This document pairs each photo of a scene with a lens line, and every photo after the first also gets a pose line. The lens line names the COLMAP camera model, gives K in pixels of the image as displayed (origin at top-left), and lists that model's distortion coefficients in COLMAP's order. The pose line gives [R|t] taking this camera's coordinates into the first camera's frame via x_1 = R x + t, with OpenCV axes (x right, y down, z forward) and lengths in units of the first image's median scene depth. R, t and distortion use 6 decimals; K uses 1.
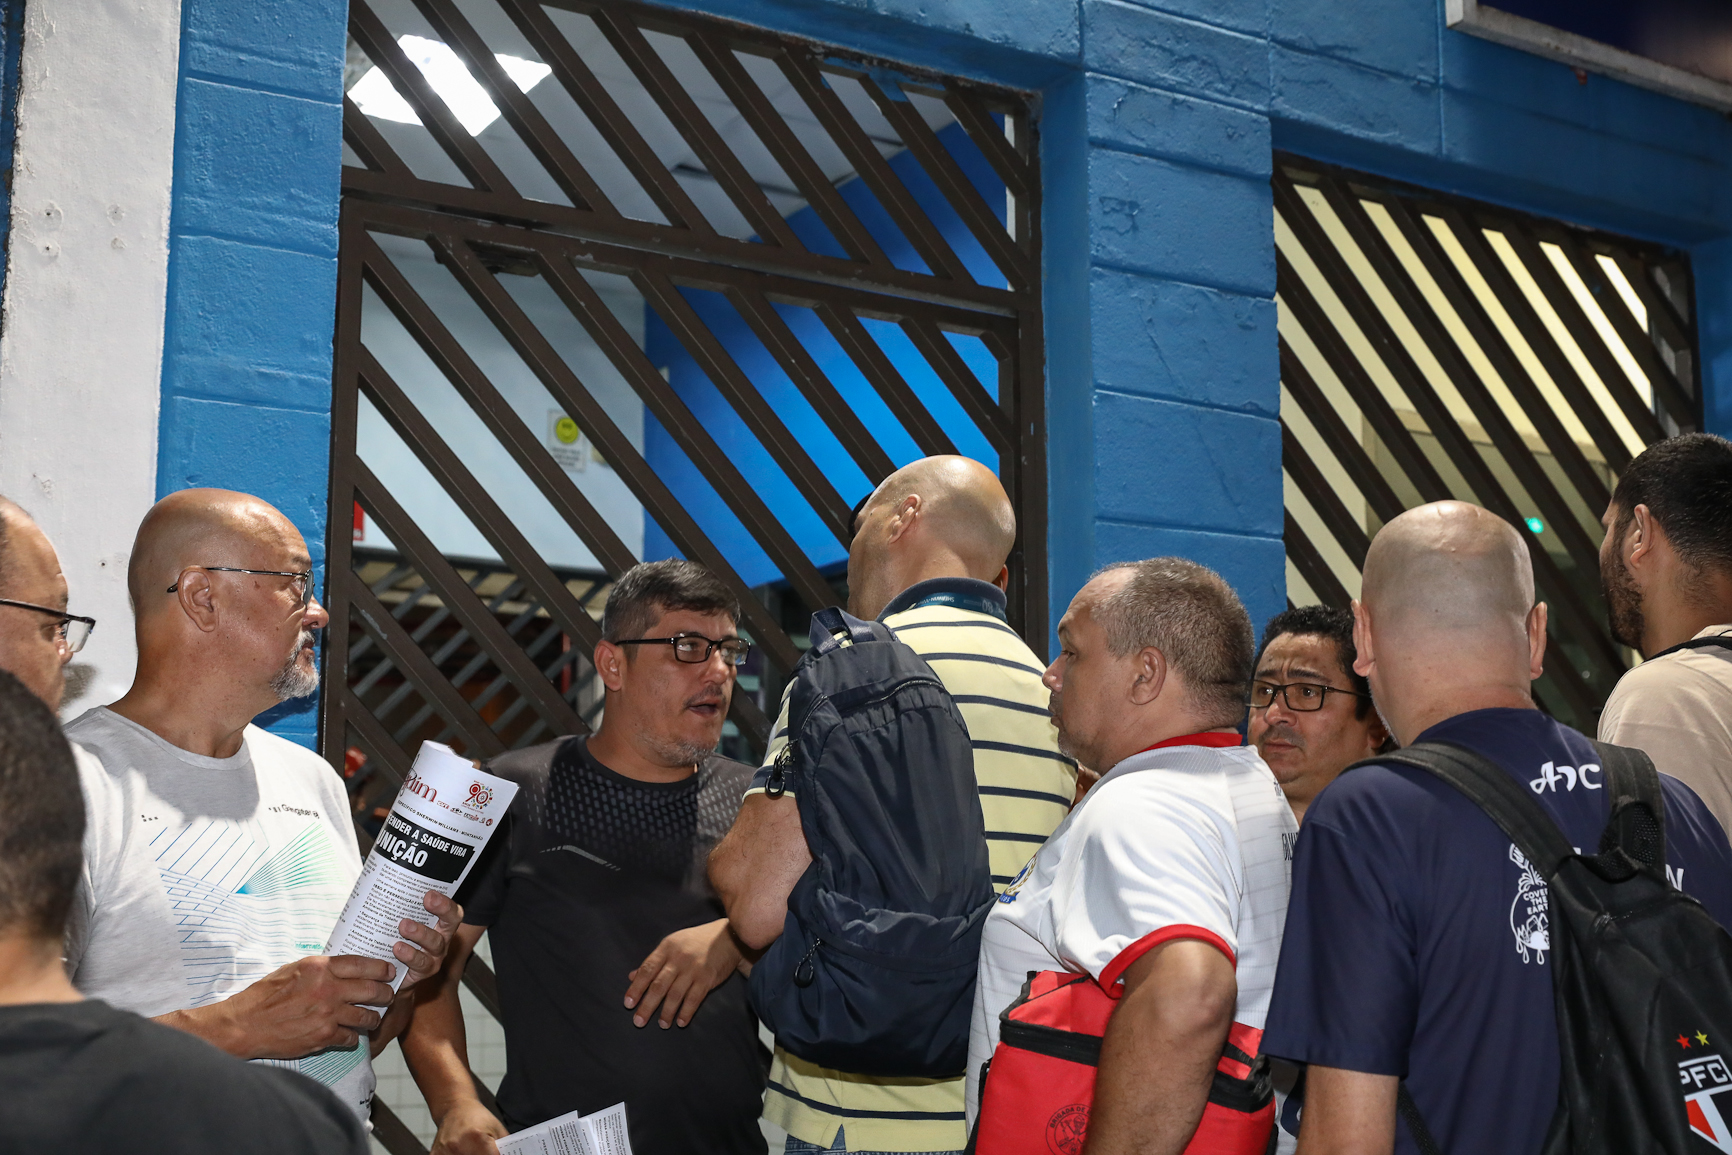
lens RADIAL K [[2241.8, 0, 866.1], [0, 2241.8, 577.6], [0, 0, 1]] dist [0.005463, 0.015787]
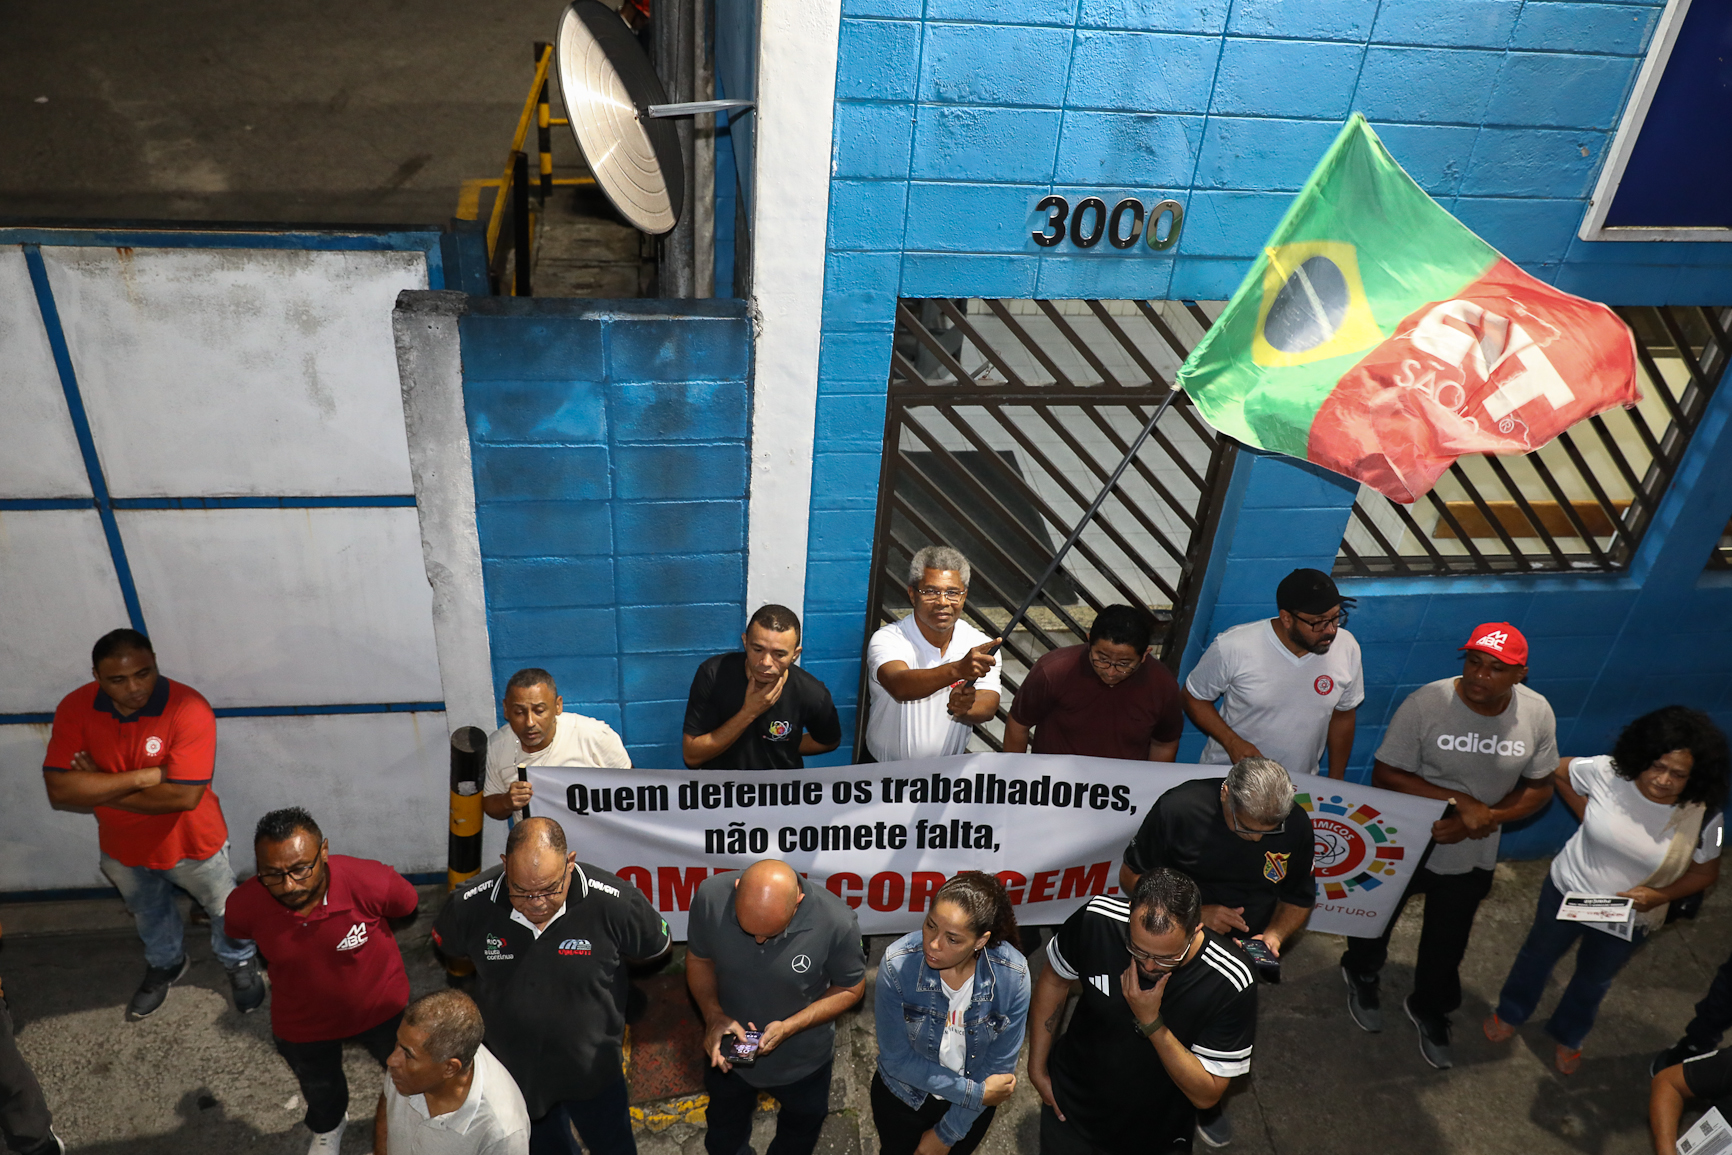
lens RADIAL K [[1405.3, 0, 866.8], [0, 1405.3, 584.7], [0, 0, 1]] dist [0.016309, -0.000964]
pose [[0.909526, 0.297783, -0.289978, 0.180030], [-0.006518, 0.707788, 0.706395, -0.878471], [0.415595, -0.640594, 0.645693, -0.050268]]
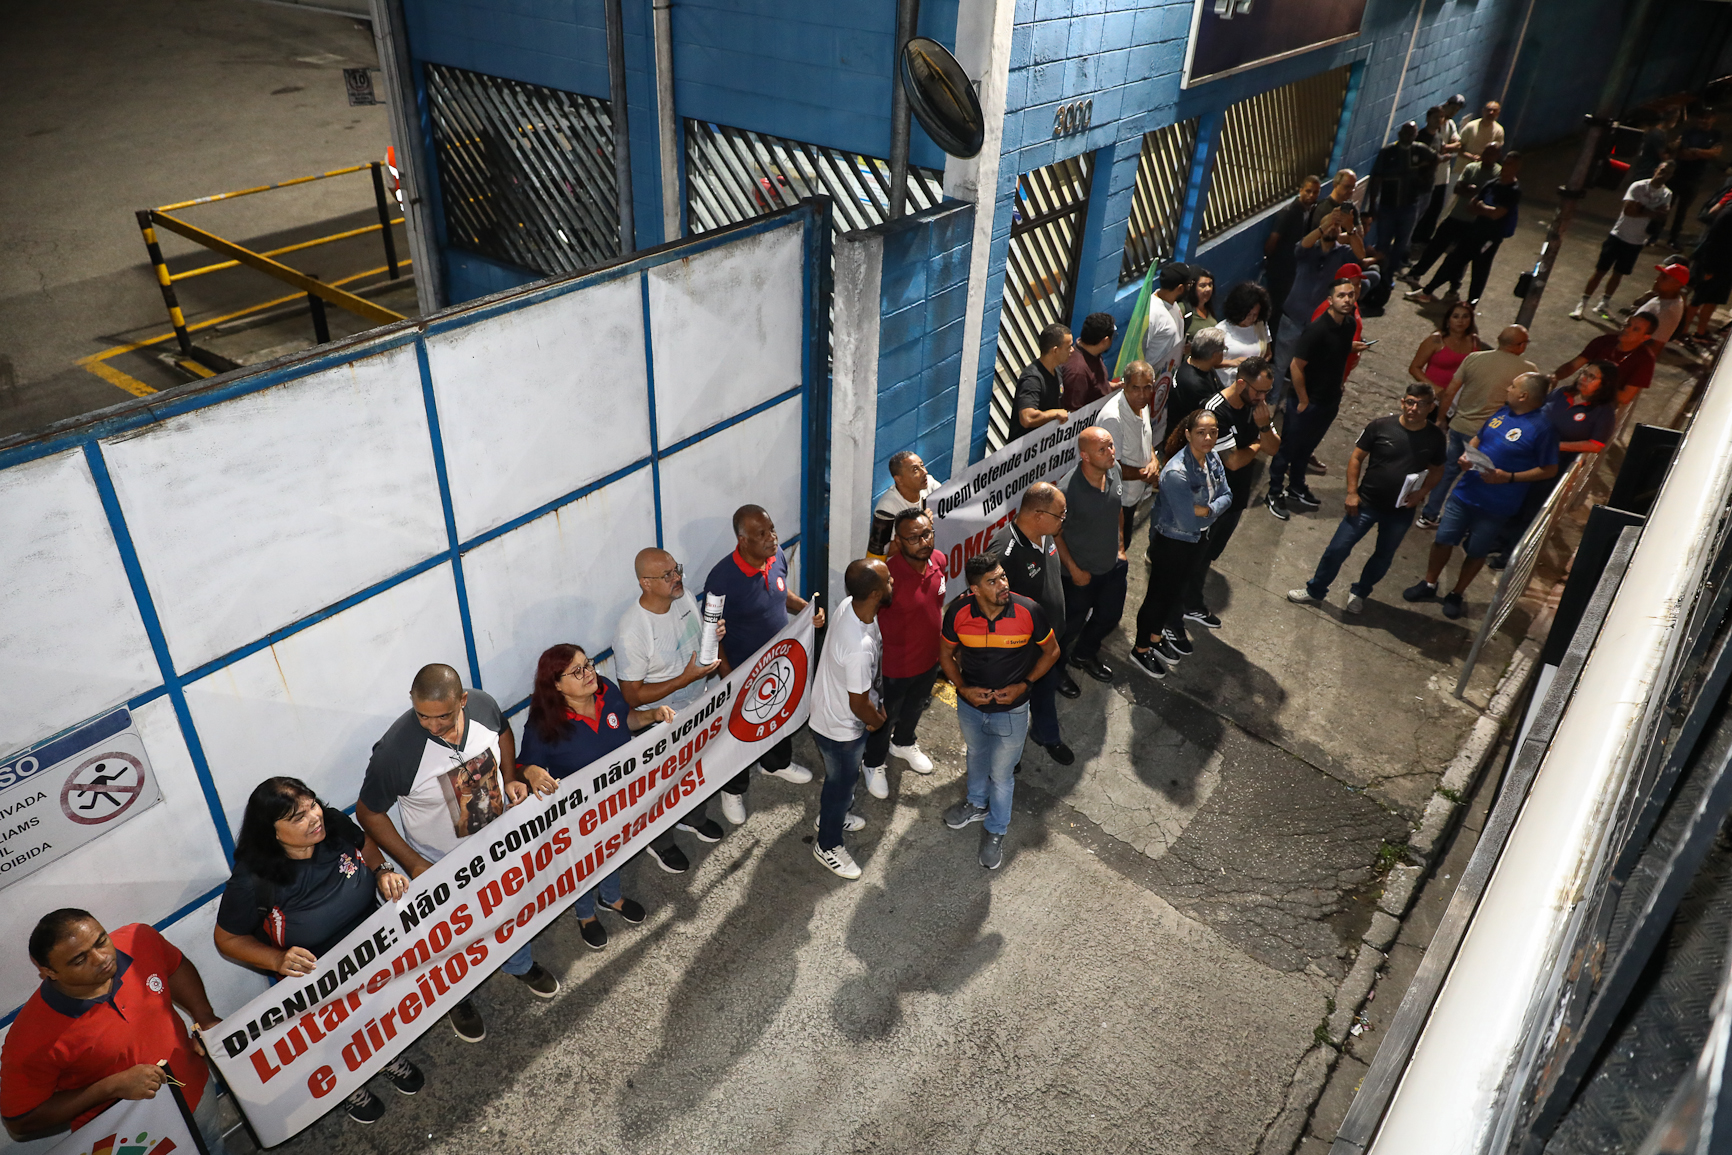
lens RADIAL K [[1150.9, 0, 865.4], [0, 1150.9, 568.8], [0, 0, 1]] dist [0.004573, 0.001787]
pose [[0.926533, -0.158744, 0.341081, -1.082234], [-0.112238, 0.748696, 0.653343, -0.917883], [-0.359080, -0.643626, 0.675875, -0.645207]]
